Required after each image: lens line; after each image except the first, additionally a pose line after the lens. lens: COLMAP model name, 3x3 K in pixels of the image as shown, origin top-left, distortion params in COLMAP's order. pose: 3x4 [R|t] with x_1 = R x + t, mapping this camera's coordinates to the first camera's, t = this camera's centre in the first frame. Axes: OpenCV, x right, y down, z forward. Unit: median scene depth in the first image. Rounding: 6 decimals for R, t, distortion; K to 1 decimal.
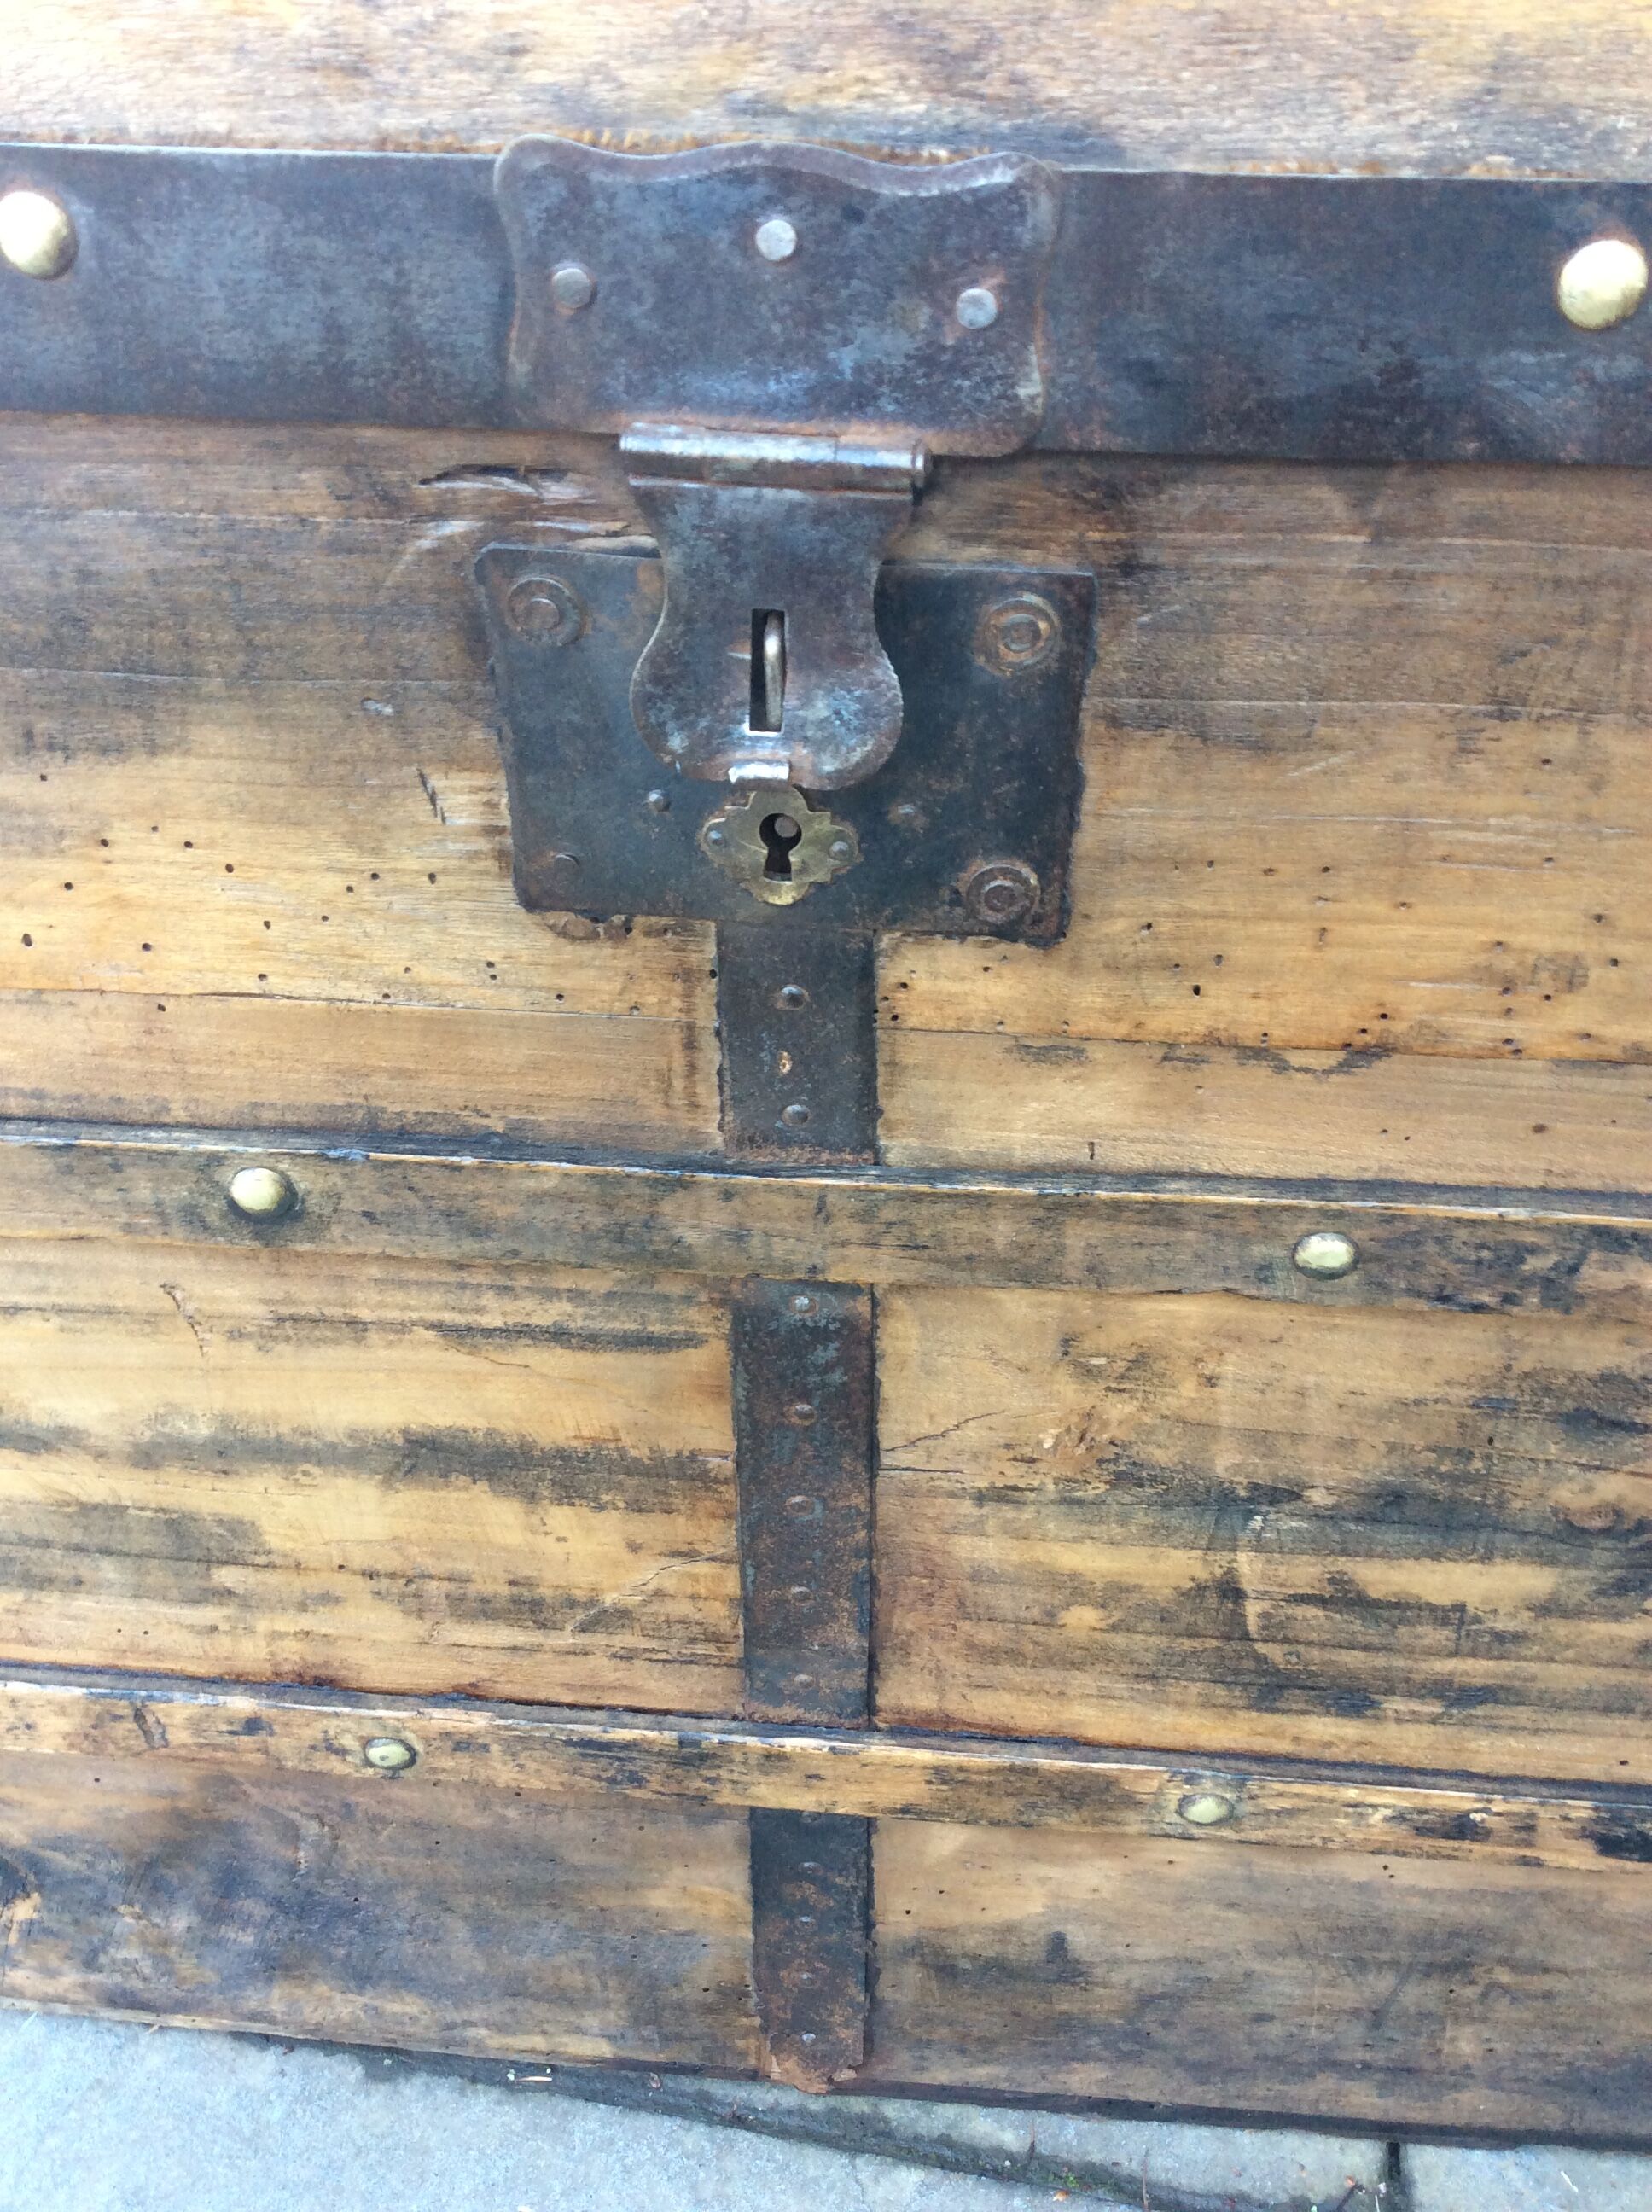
lens RADIAL K [[2014.8, 0, 829.7], [0, 2014.8, 1120.0], [0, 0, 1]] dist [0.141134, -0.291358]
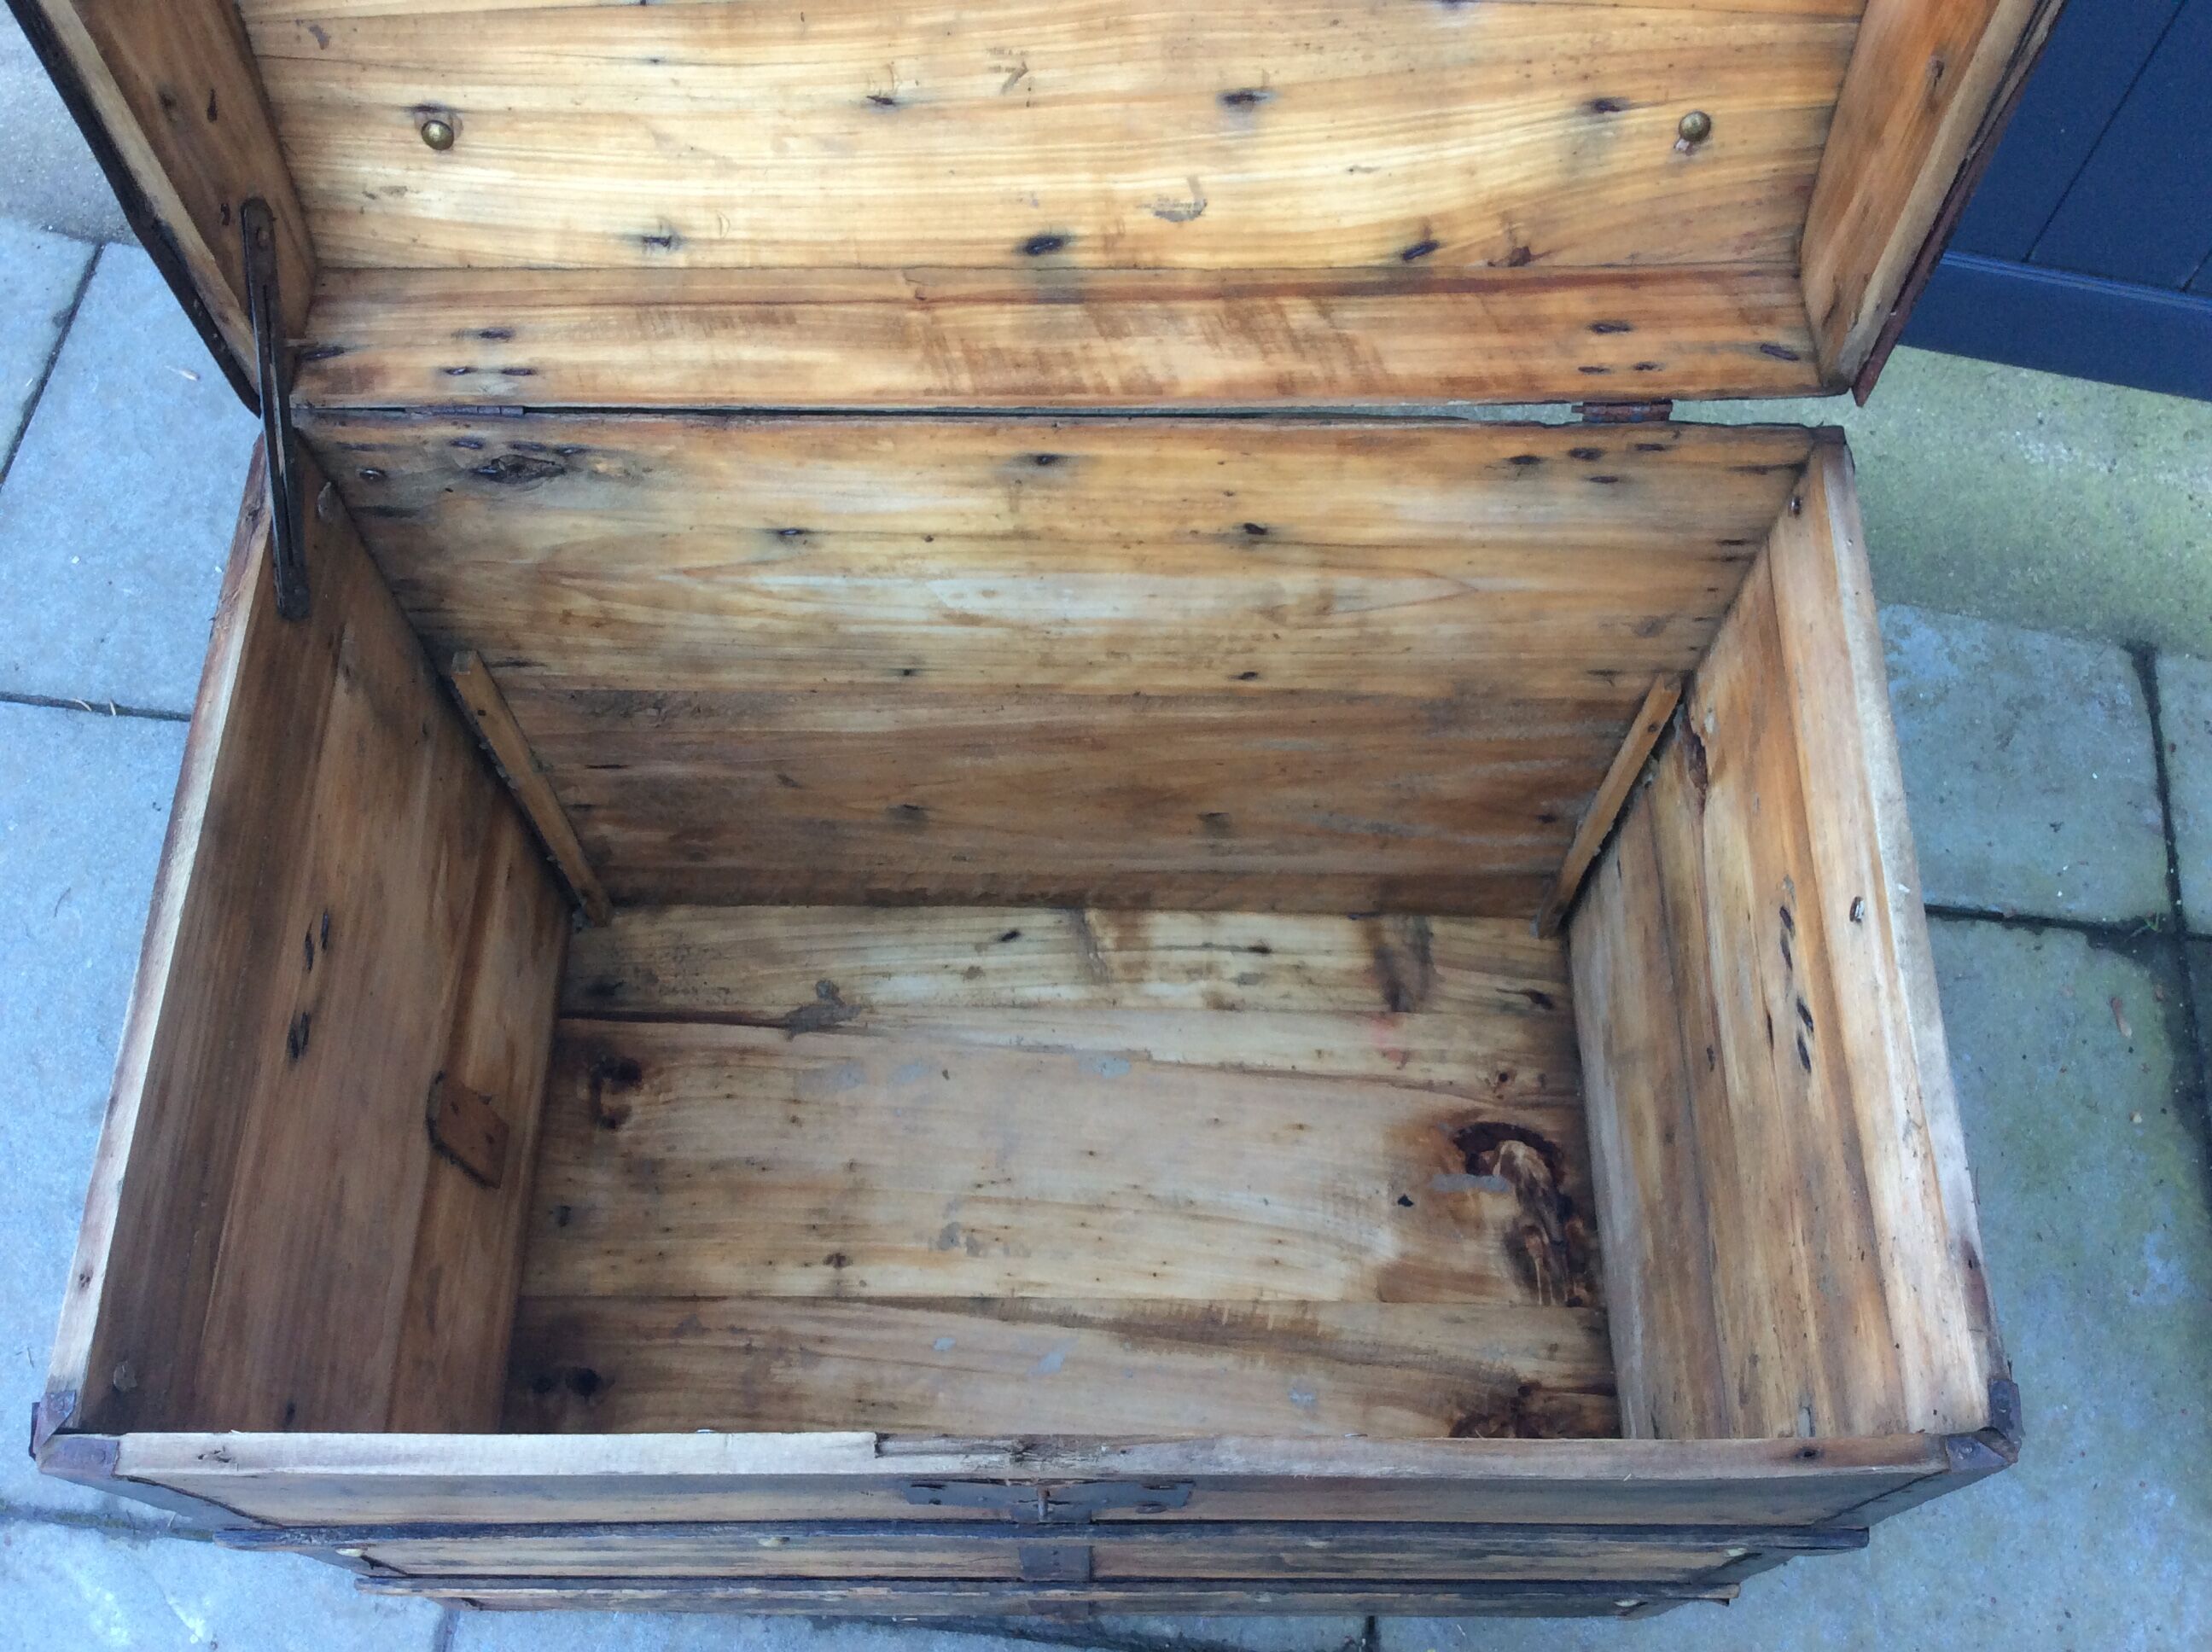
lens RADIAL K [[2014.8, 0, 1117.1], [0, 2014.8, 826.0], [0, 0, 1]] dist [0.141134, -0.291358]
pose [[0.996037, -0.069724, 0.055220, -0.015479], [0.035402, 0.880345, 0.473011, -1.593434], [-0.081593, -0.469181, 0.879325, -0.449971]]
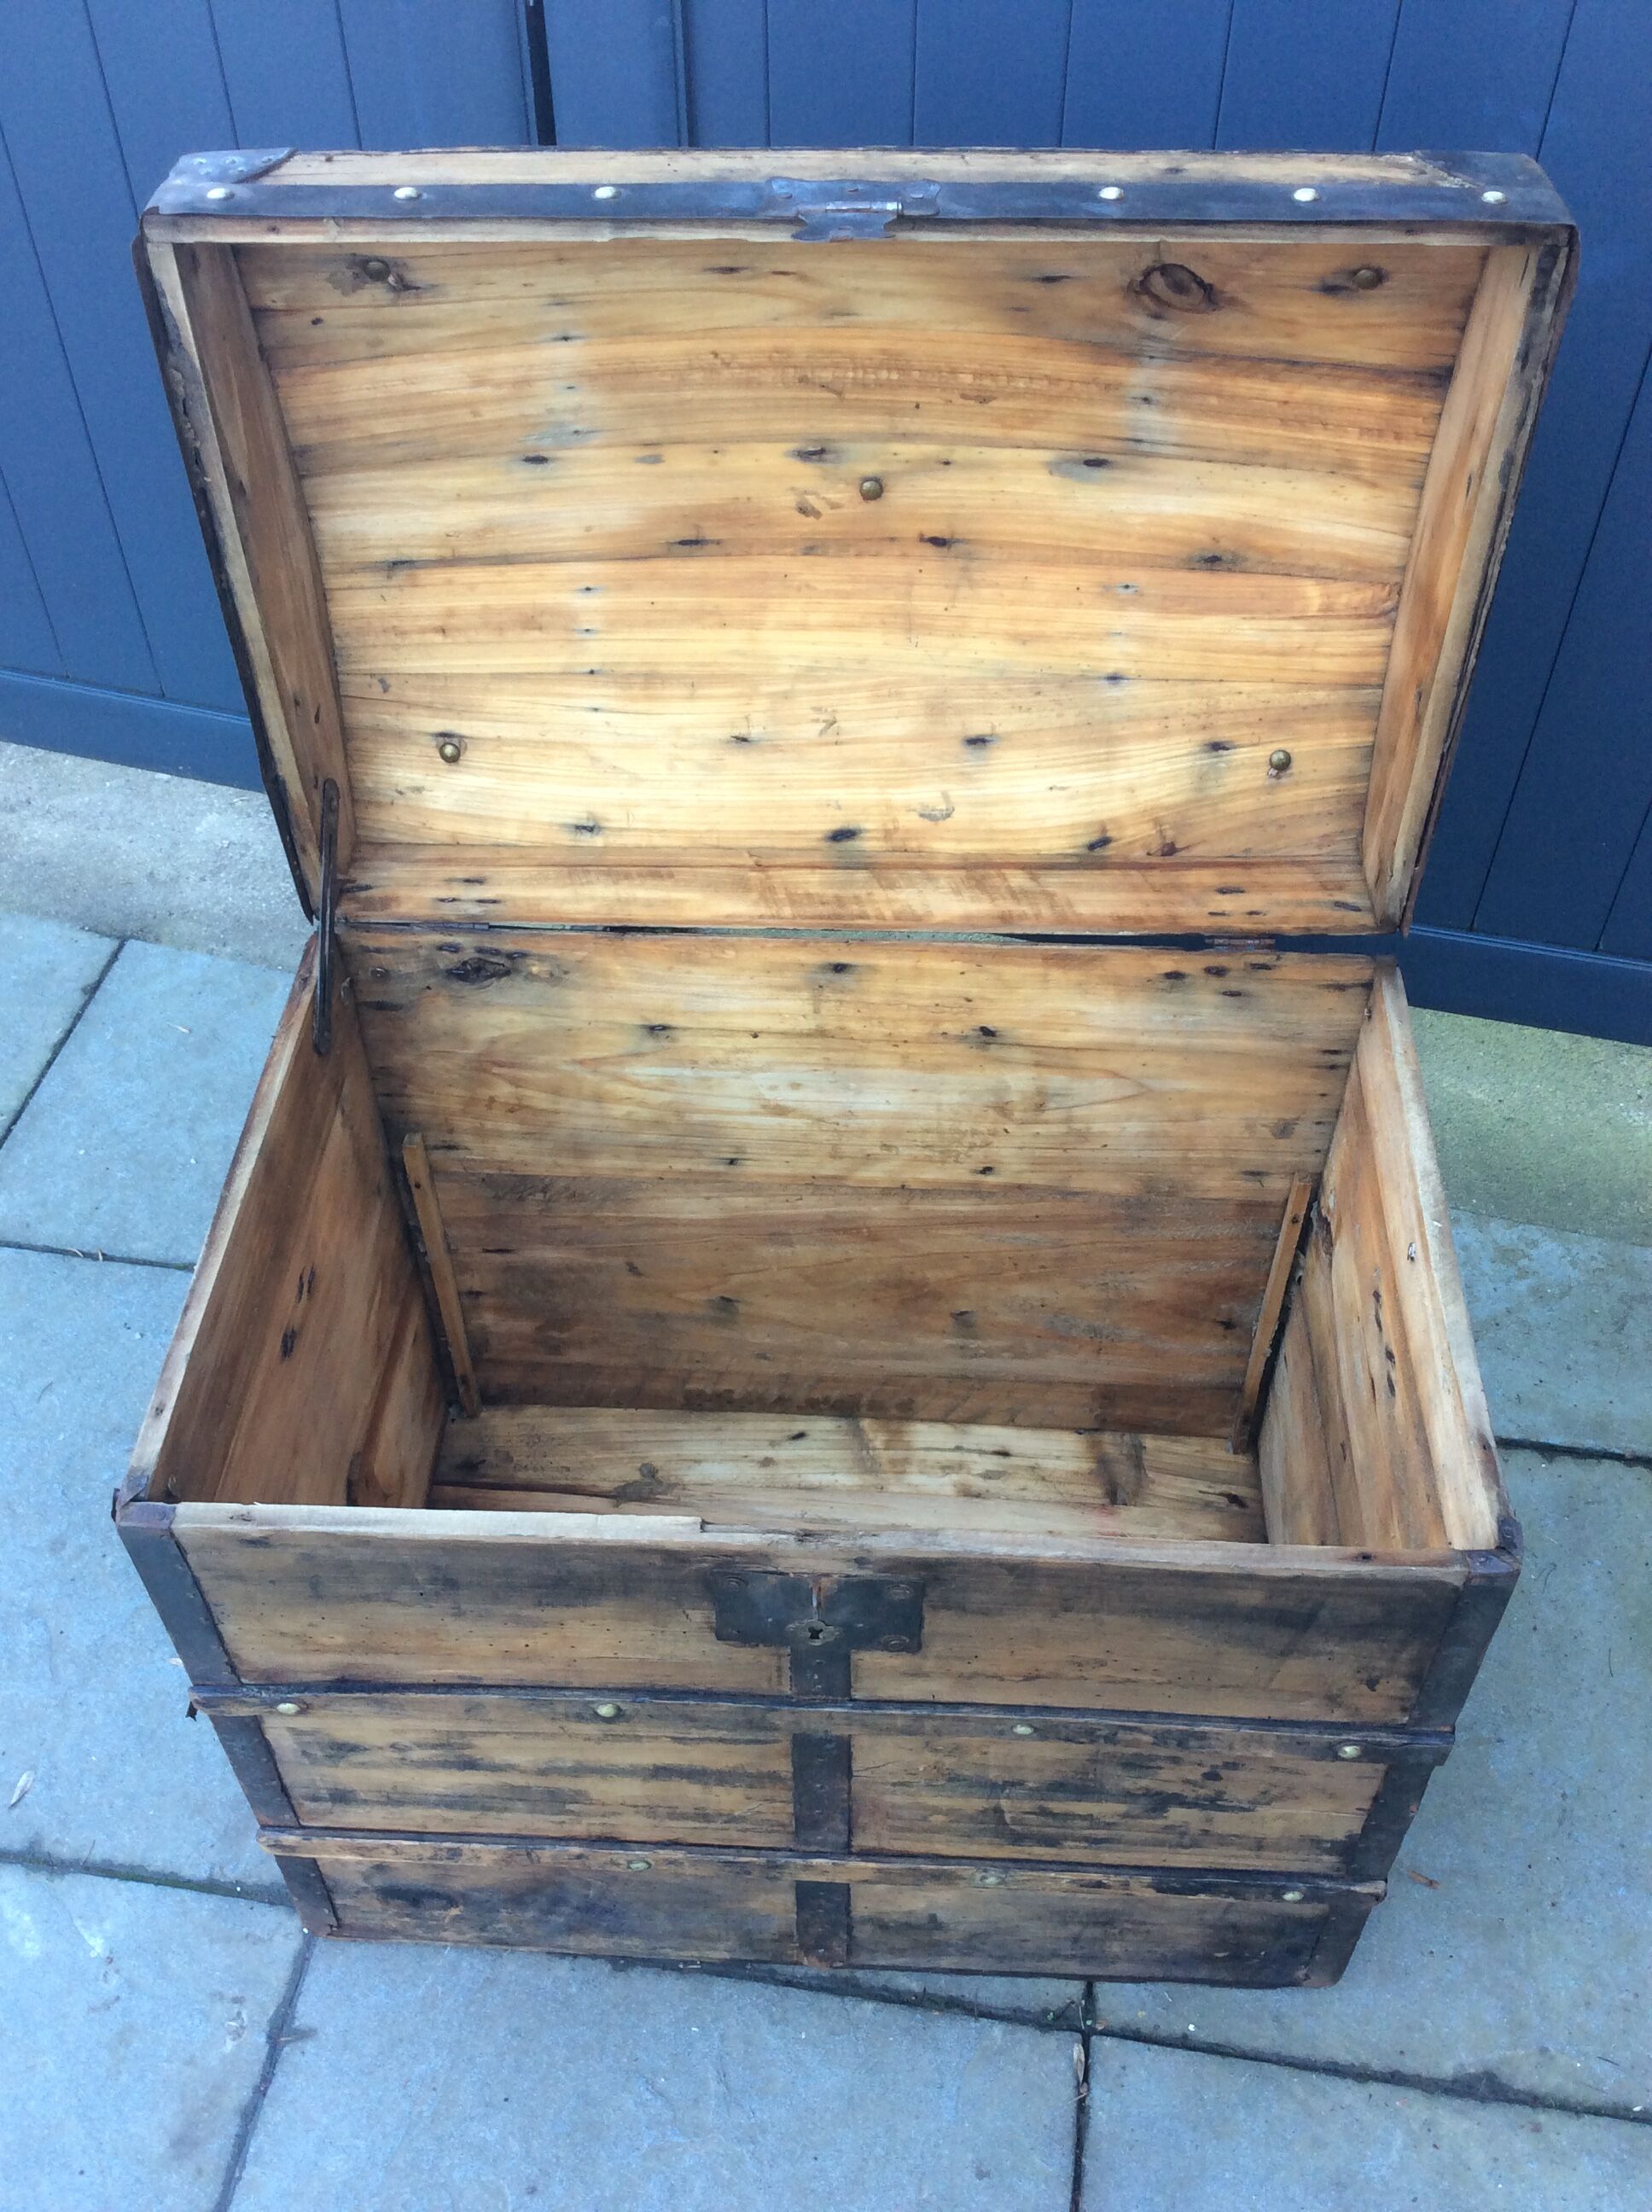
lens RADIAL K [[2014.8, 0, 829.7], [0, 2014.8, 1120.0], [0, 0, 1]] dist [0.141134, -0.291358]
pose [[0.999071, -0.029014, 0.031860, -0.068338], [0.022737, 0.982999, 0.182200, -1.242944], [-0.036605, -0.181306, 0.982745, -1.490379]]
